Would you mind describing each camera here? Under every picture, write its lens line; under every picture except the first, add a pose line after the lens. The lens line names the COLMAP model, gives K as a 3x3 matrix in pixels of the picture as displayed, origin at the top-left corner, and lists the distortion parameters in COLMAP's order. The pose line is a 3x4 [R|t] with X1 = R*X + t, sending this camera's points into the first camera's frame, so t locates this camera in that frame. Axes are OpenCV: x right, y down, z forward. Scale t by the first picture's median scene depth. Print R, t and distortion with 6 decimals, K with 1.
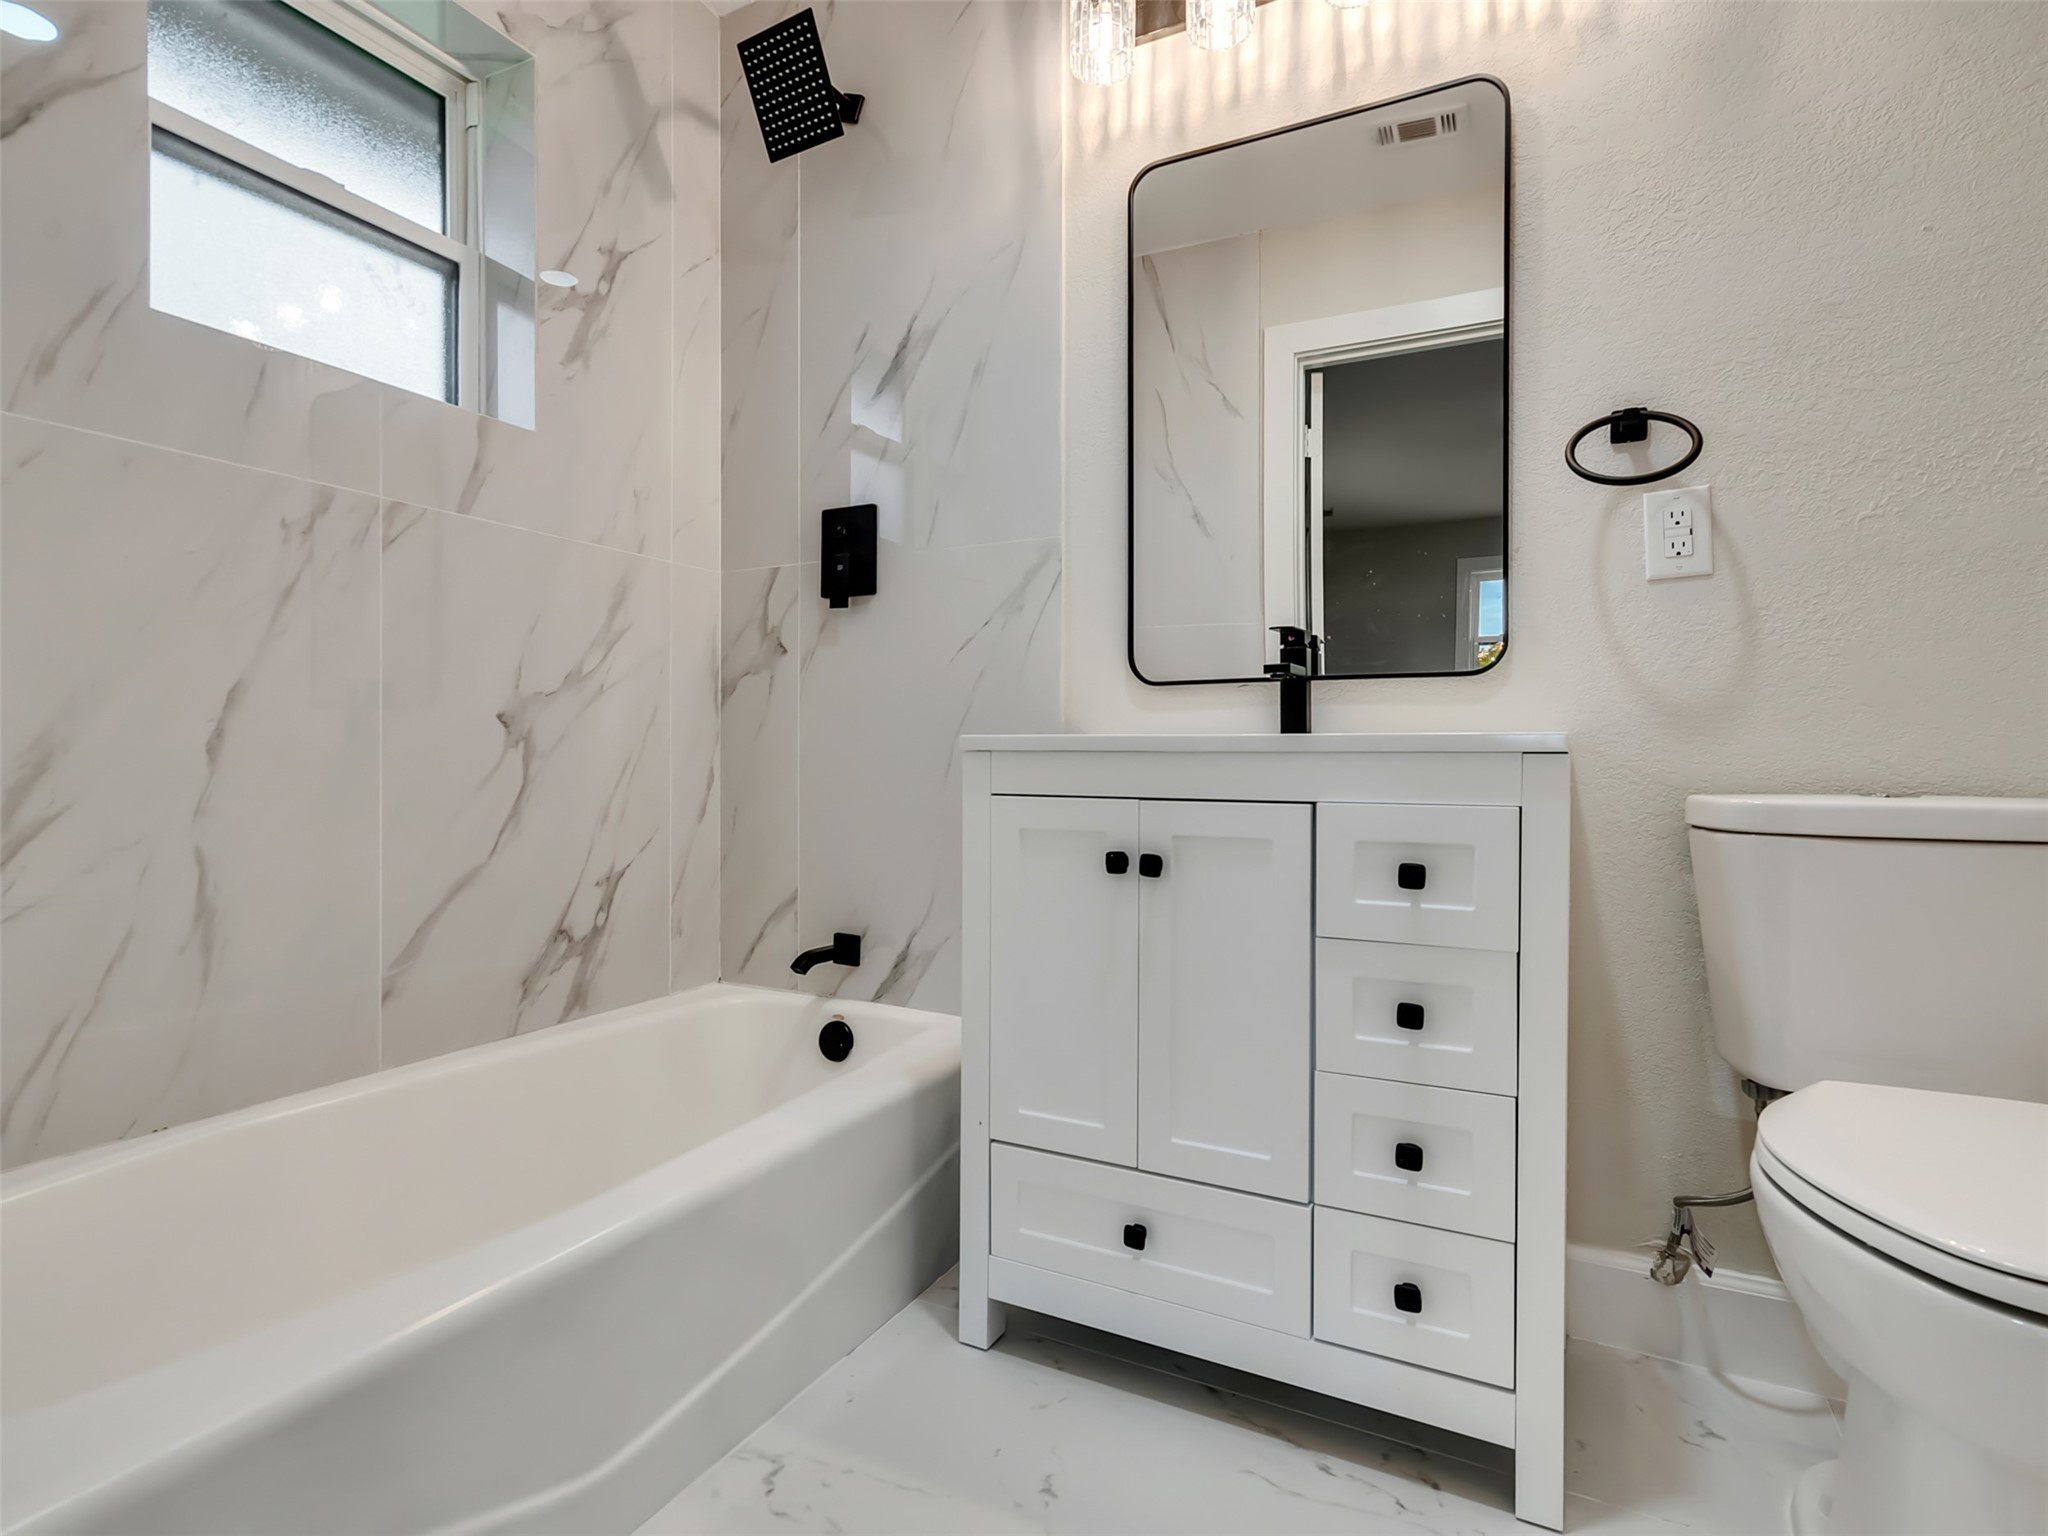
lens RADIAL K [[1047.4, 0, 1010.9], [0, 1047.4, 762.0], [0, 0, 1]] dist [-0.009222, 0.002278]
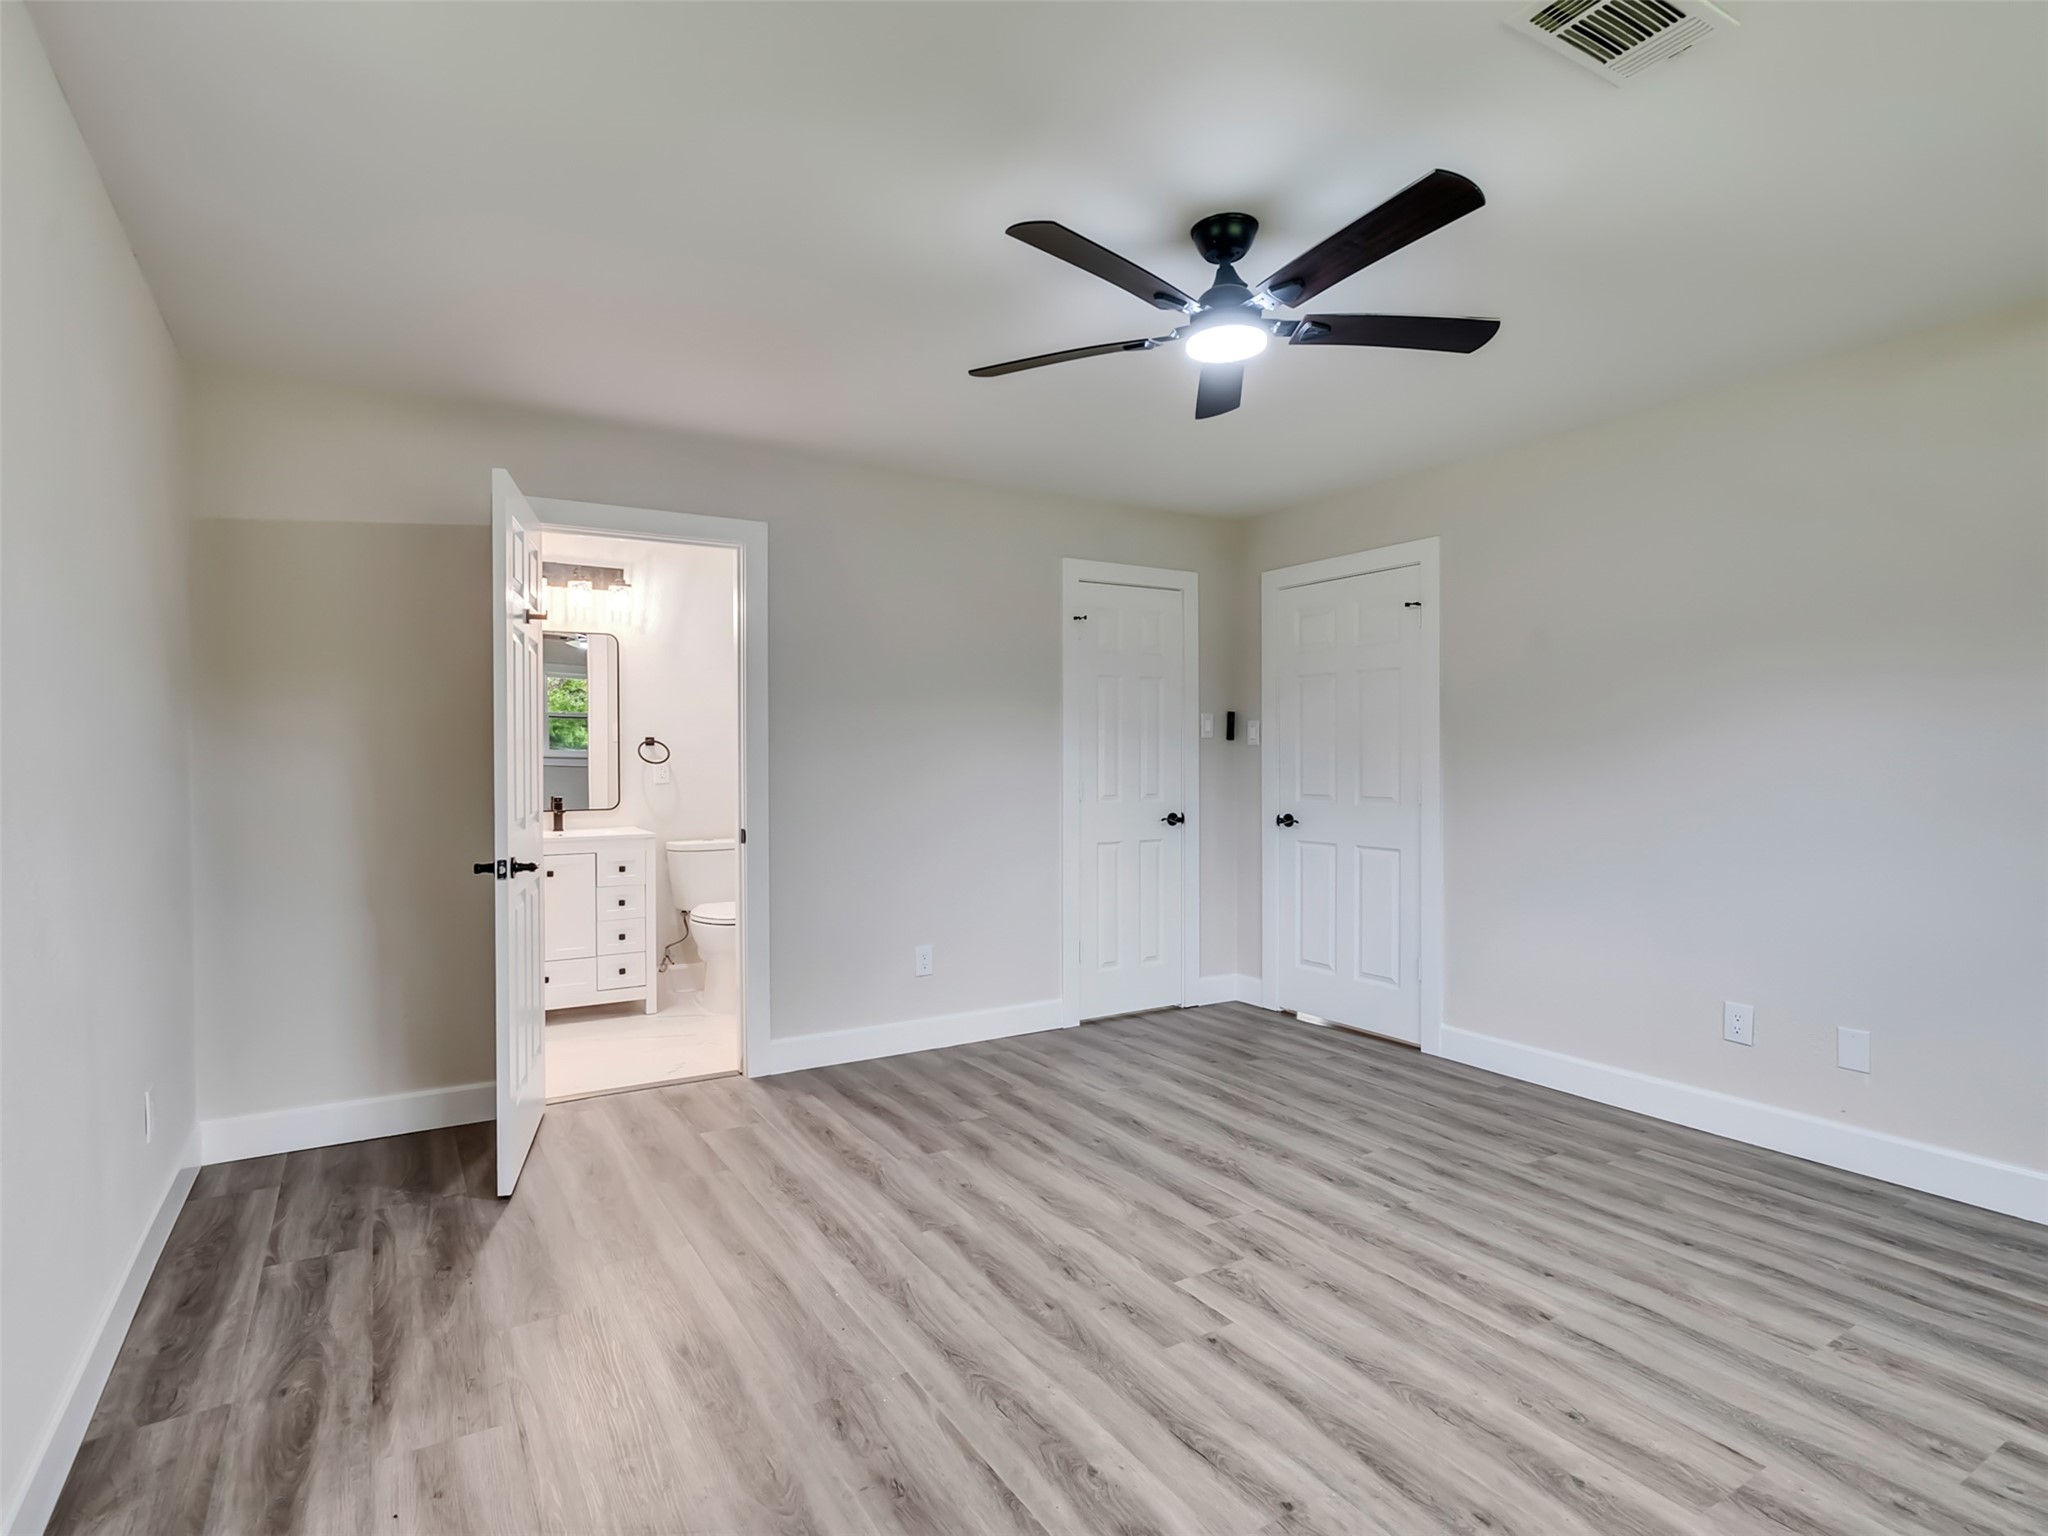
lens RADIAL K [[1047.4, 0, 1010.9], [0, 1047.4, 762.0], [0, 0, 1]] dist [-0.009222, 0.002278]
pose [[0.508455, -0.013098, 0.860989, -2.020860], [0.011832, 0.999896, 0.008224, -0.278853], [-0.861007, 0.006006, 0.508557, -2.055824]]
